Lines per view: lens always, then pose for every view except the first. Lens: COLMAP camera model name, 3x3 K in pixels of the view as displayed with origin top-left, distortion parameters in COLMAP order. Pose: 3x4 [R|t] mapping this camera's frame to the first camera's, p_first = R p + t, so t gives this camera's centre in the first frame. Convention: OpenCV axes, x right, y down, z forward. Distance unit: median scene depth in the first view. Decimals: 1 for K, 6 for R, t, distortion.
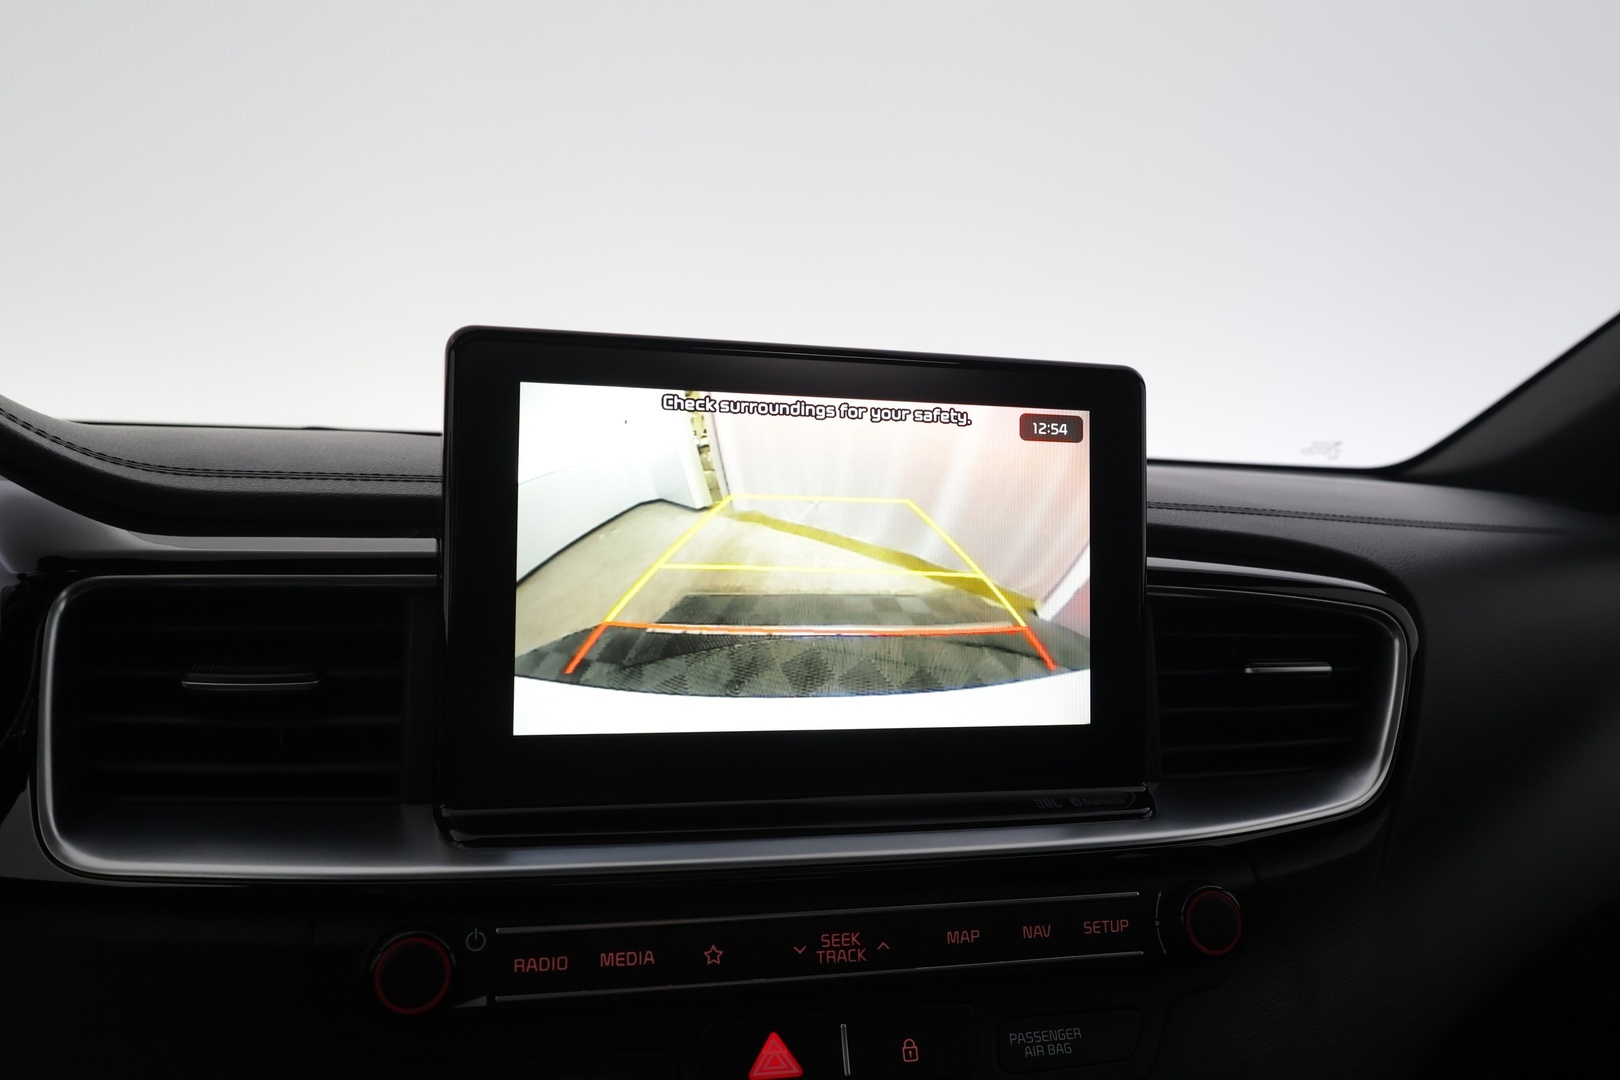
lens RADIAL K [[1270.0, 0, 813.5], [0, 1270.0, 546.6], [0, 0, 1]] dist [-0.000552, -0.003074]
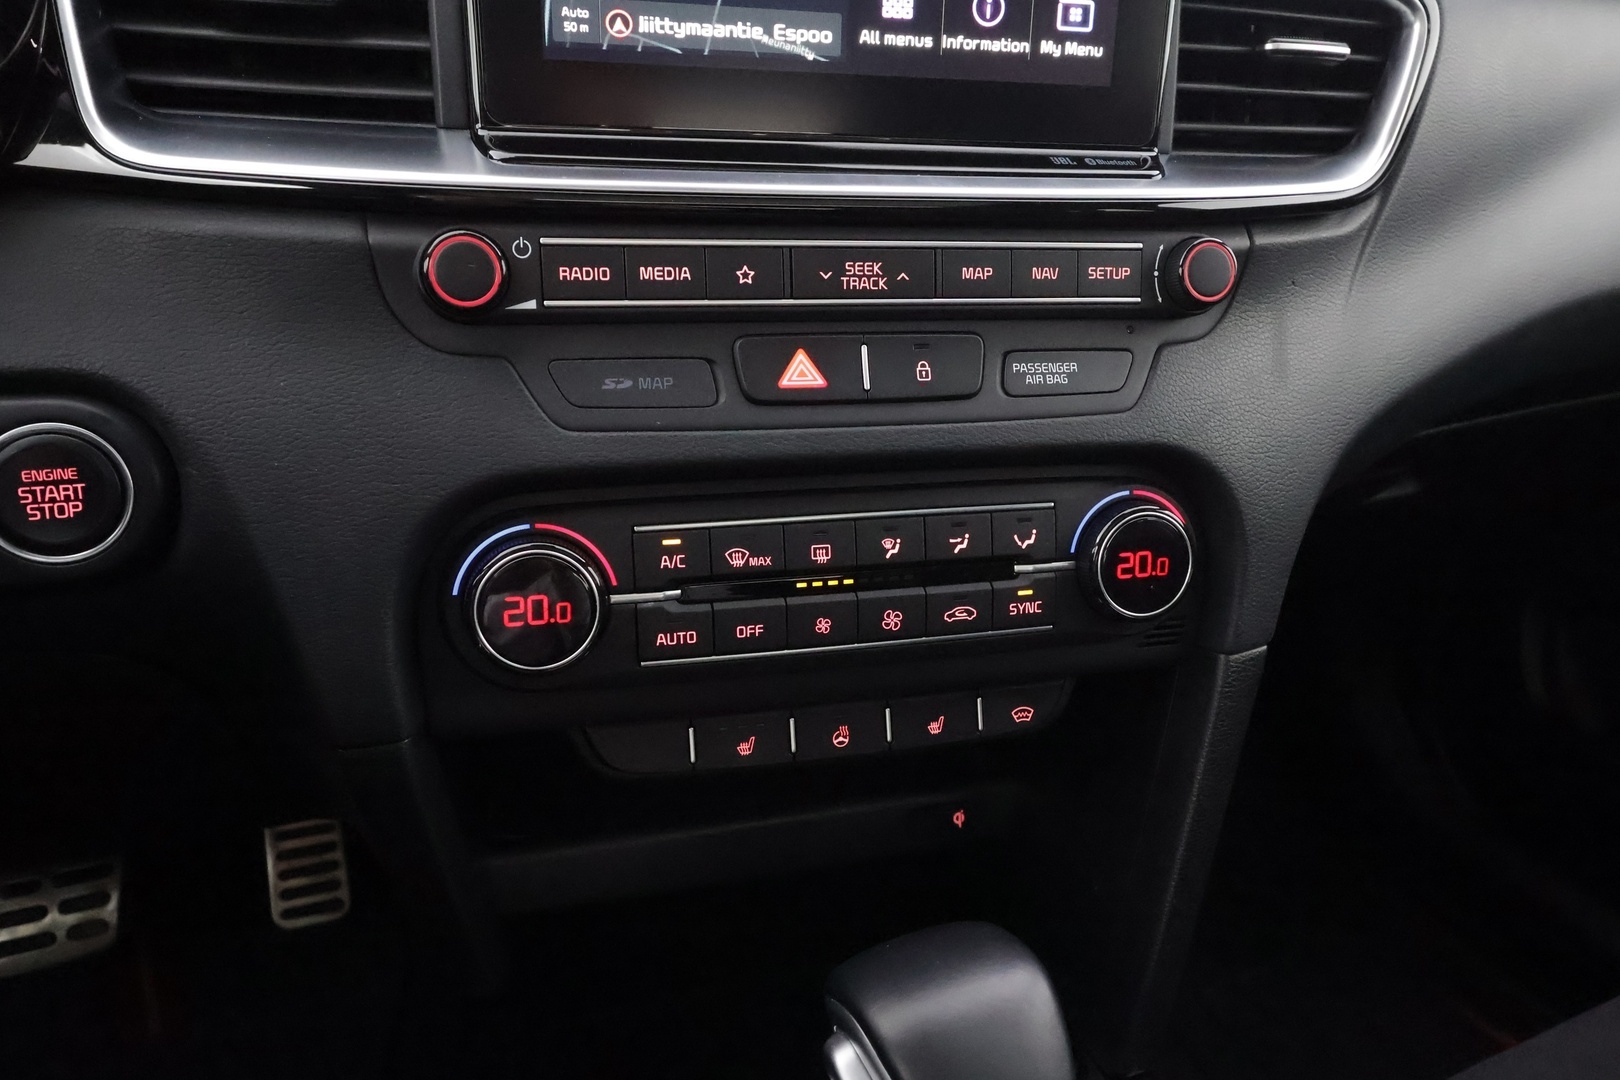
lens RADIAL K [[1111.0, 0, 812.4], [0, 1111.0, 539.9], [0, 0, 1]] dist [0.005012, -0.008124]
pose [[0.999911, 0.012394, 0.004995, -0.023028], [-0.013357, 0.937510, 0.347702, 0.193911], [-0.000373, -0.347738, 0.937592, 0.042188]]
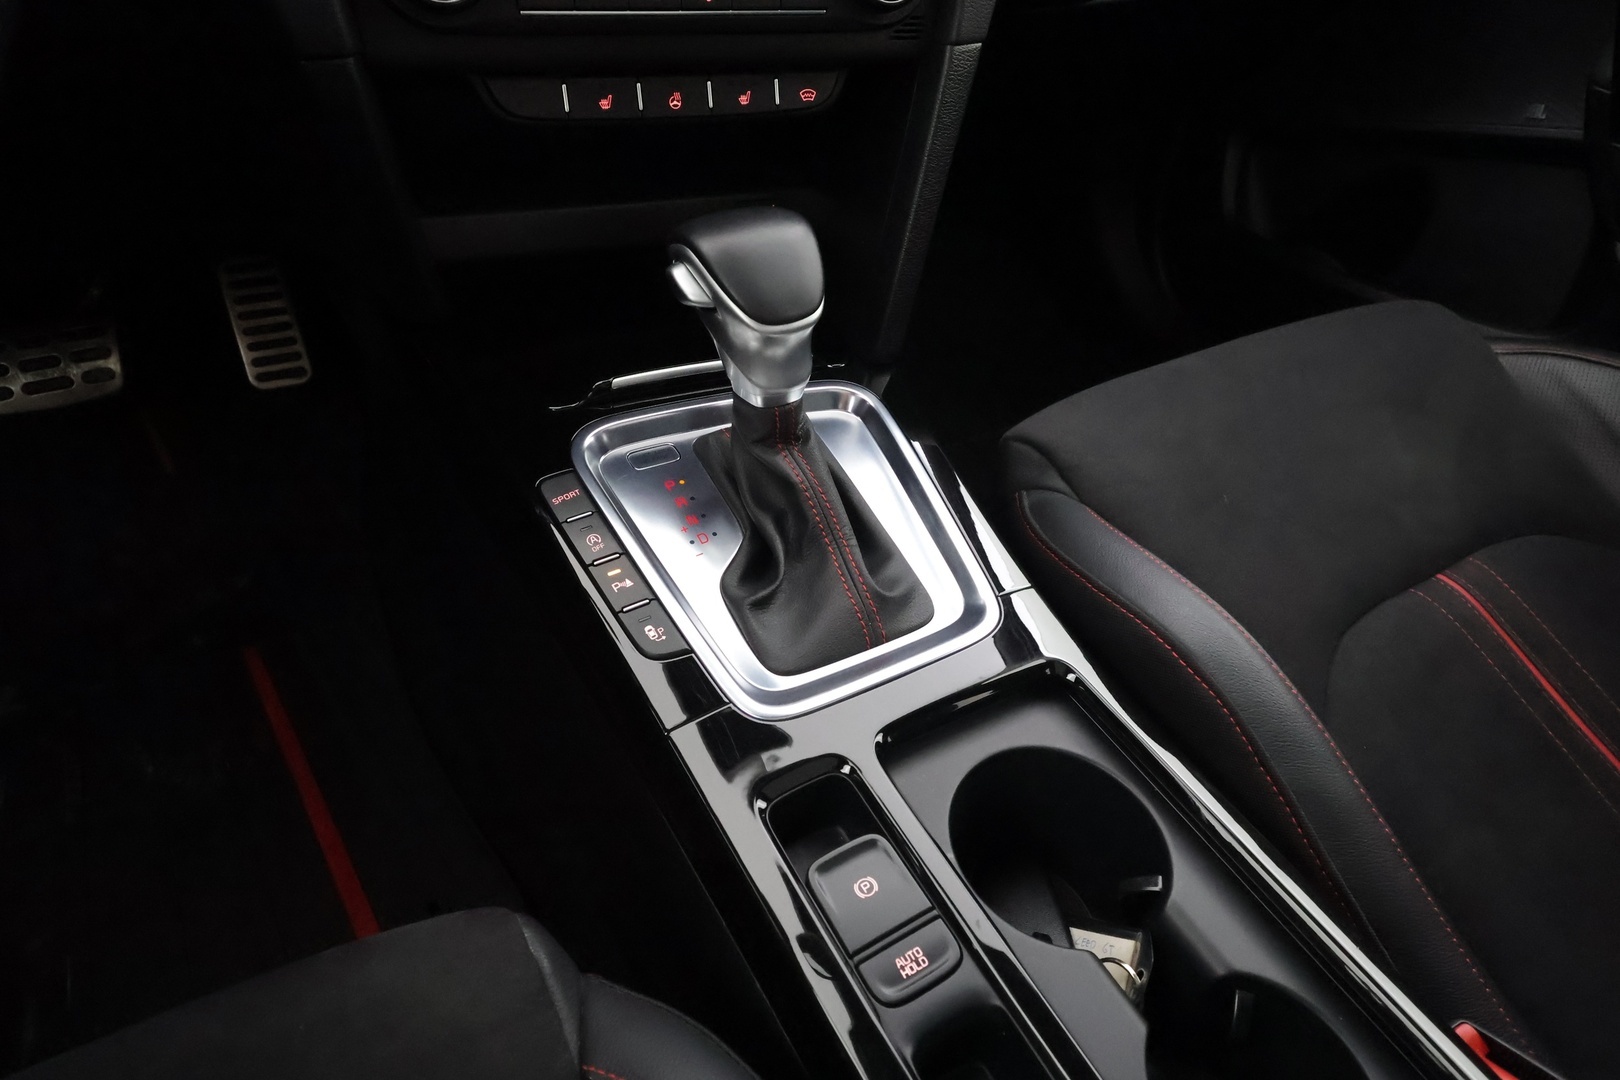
lens RADIAL K [[973.7, 0, 810.9], [0, 973.7, 536.3], [0, 0, 1]] dist [0.001211, -0.000028]
pose [[0.992425, -0.032270, 0.118535, 0.017360], [-0.049123, 0.780148, 0.623663, 0.369893], [-0.112600, -0.624762, 0.772654, -0.393952]]
